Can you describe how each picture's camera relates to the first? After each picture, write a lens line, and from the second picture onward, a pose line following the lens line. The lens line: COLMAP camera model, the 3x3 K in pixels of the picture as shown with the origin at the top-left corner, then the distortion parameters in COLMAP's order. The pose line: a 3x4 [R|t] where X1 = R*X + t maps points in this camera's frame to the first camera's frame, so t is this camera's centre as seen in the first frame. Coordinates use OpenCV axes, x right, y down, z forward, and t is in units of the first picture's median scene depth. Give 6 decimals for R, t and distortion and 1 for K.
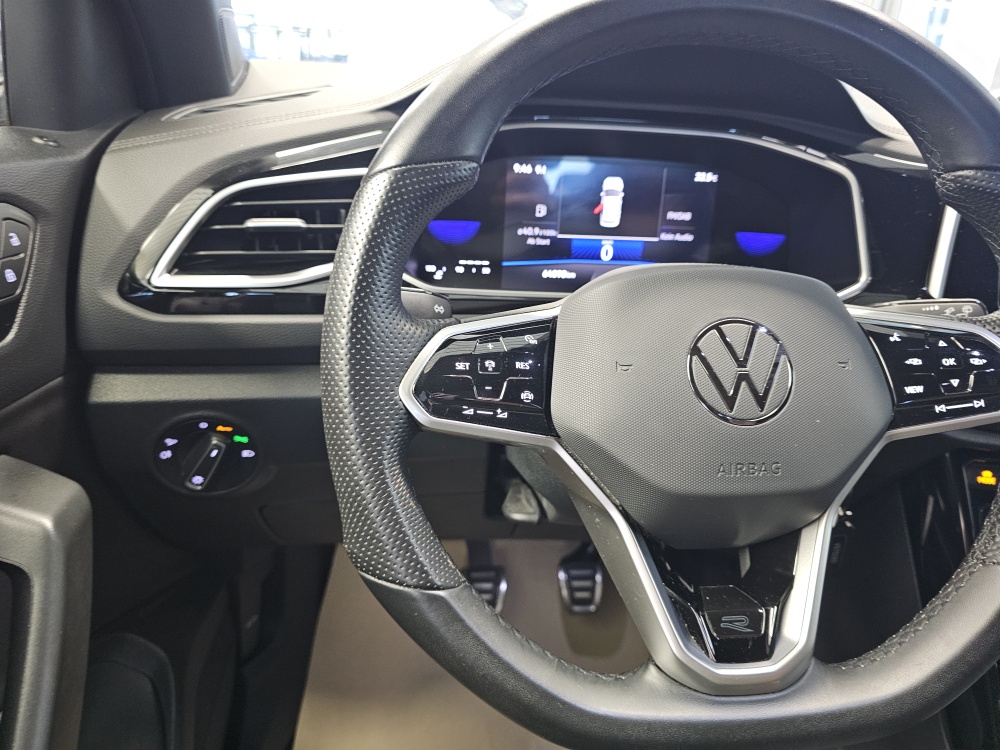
lens RADIAL K [[677.7, 0, 491.4], [0, 677.7, 361.0], [0, 0, 1]] dist [0.036283, -0.067601]
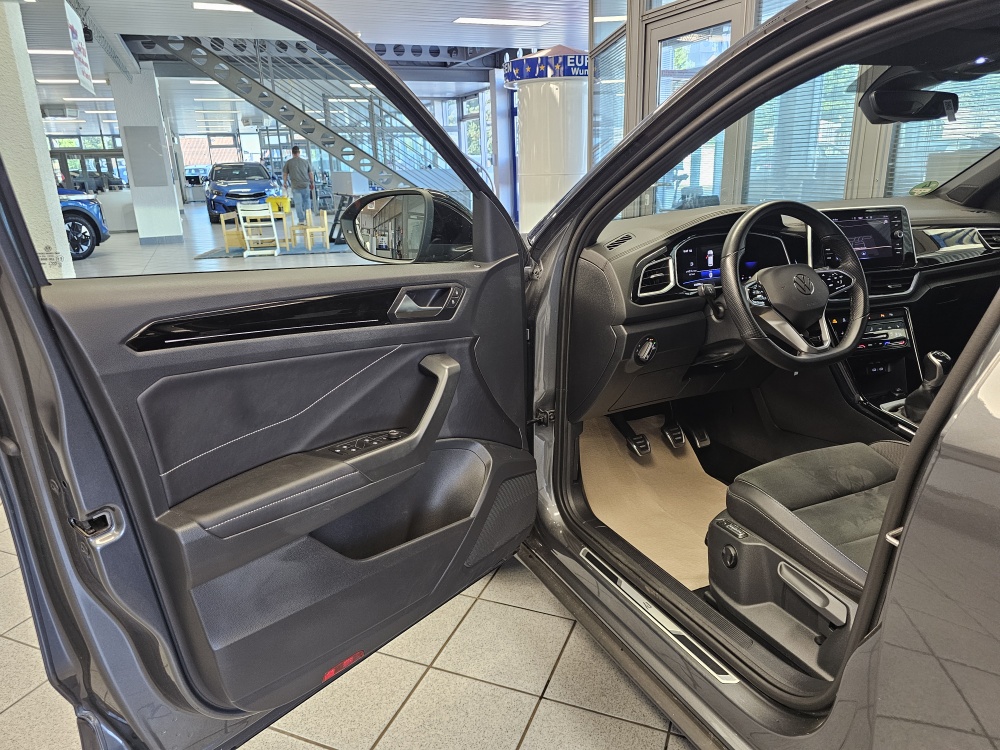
lens RADIAL K [[676.0, 0, 499.6], [0, 676.0, 372.8], [0, 0, 1]] dist [0.005338, -0.002176]
pose [[0.928026, -0.185916, 0.322805, -2.130986], [0.215429, 0.974801, -0.057908, 0.281015], [-0.303905, 0.123282, 0.944692, -1.794600]]
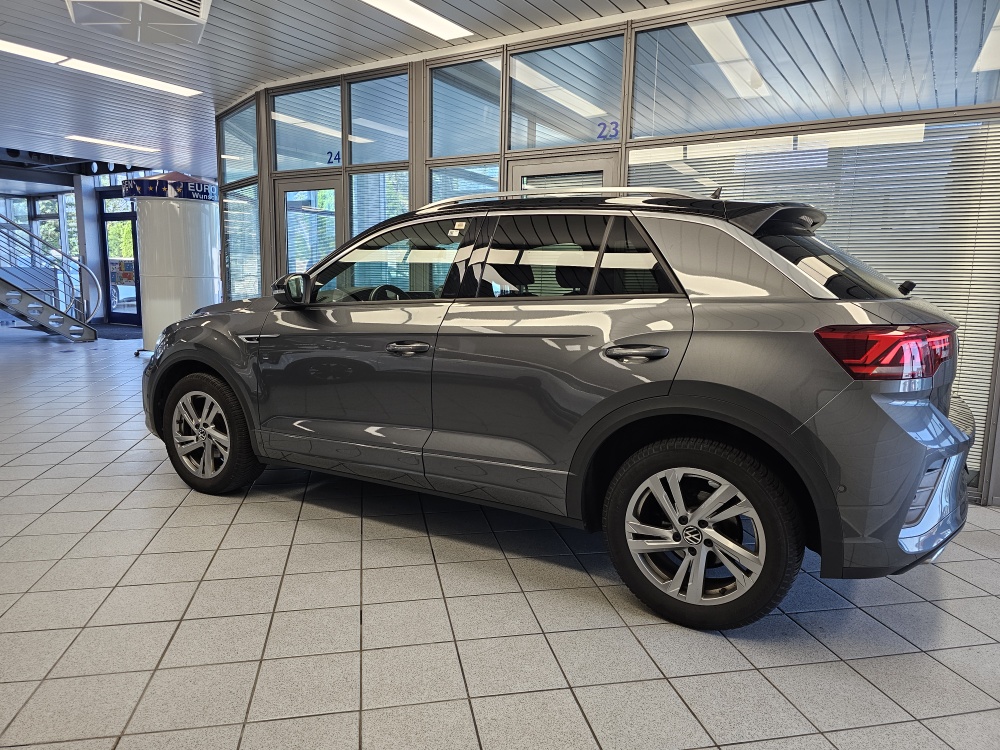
lens RADIAL K [[684.1, 0, 502.4], [0, 684.1, 358.9], [0, 0, 1]] dist [0.013306, -0.033987]
pose [[0.560030, -0.148293, 0.815092, -5.592871], [0.333768, 0.940860, -0.058150, 1.320131], [-0.758265, 0.304617, 0.576405, -4.640925]]
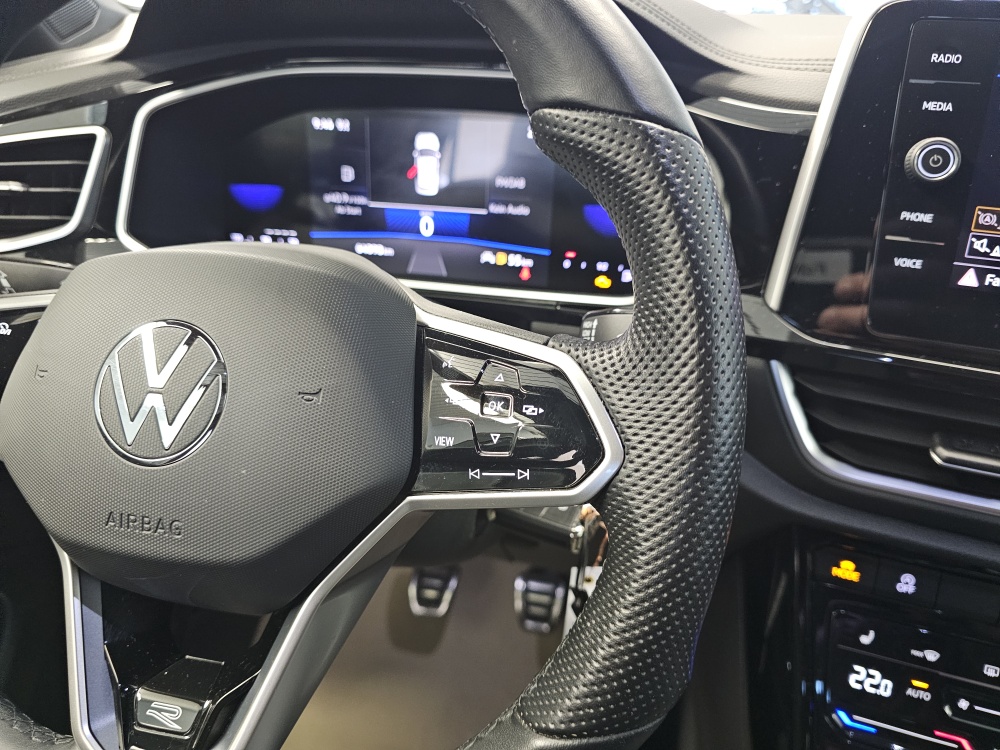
lens RADIAL K [[687.5, 0, 505.9], [0, 687.5, 372.6], [0, 0, 1]] dist [0.007054, -0.029518]
pose [[0.957154, 0.088192, -0.275824, 0.640955], [-0.071733, 0.995019, 0.069224, -0.058344], [0.280555, -0.046472, 0.958712, 0.266241]]
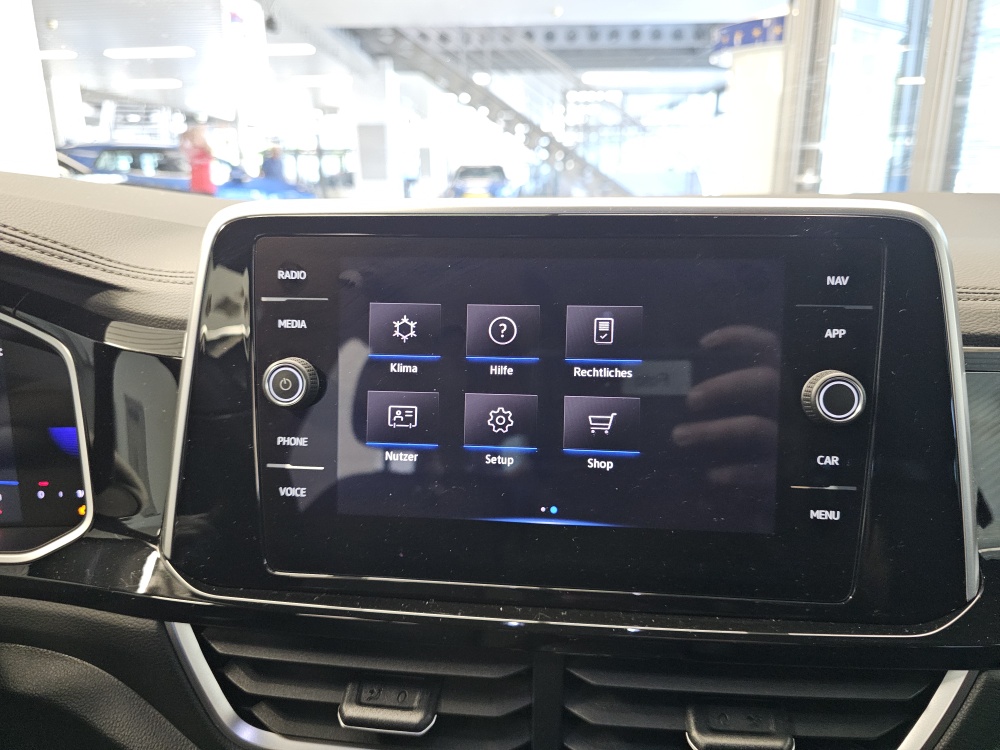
lens RADIAL K [[686.3, 0, 505.8], [0, 686.3, 370.8], [0, 0, 1]] dist [0.003794, -0.024864]
pose [[0.997798, -0.053997, -0.038525, 1.056631], [0.048810, 0.990983, -0.124784, -0.172835], [0.044916, 0.122628, 0.991436, 0.434988]]
